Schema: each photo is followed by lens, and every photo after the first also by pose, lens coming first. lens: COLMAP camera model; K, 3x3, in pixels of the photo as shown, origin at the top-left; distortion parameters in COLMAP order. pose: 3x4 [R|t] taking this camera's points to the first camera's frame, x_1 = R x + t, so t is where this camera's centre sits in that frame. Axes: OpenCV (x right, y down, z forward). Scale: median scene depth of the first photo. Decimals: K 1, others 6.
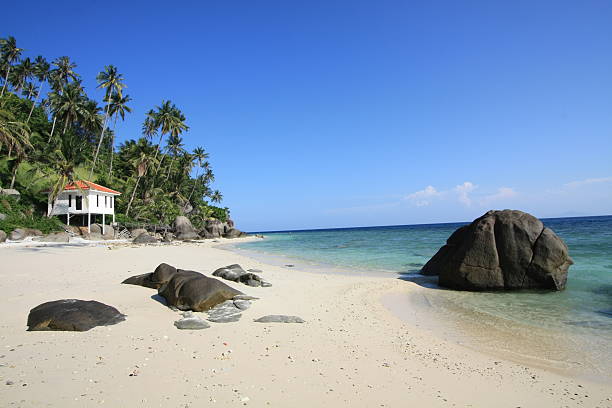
lens RADIAL K [[483.0, 0, 306.0], [0, 483.0, 204.0], [0, 0, 1]] dist [-0.003116, -0.005287]
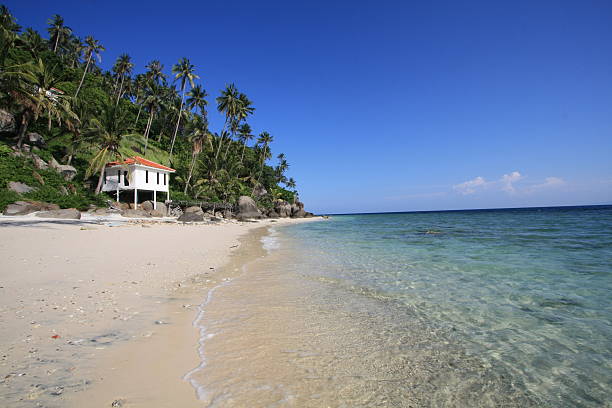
lens RADIAL K [[249.3, 0, 306.0], [0, 249.3, 204.0], [0, 0, 1]] dist [-0.001309, -0.000156]
pose [[0.970709, 0.002629, -0.240243, -0.001920], [-0.000508, 0.999960, 0.008891, 0.036422], [0.240257, -0.008509, 0.970672, 0.497606]]
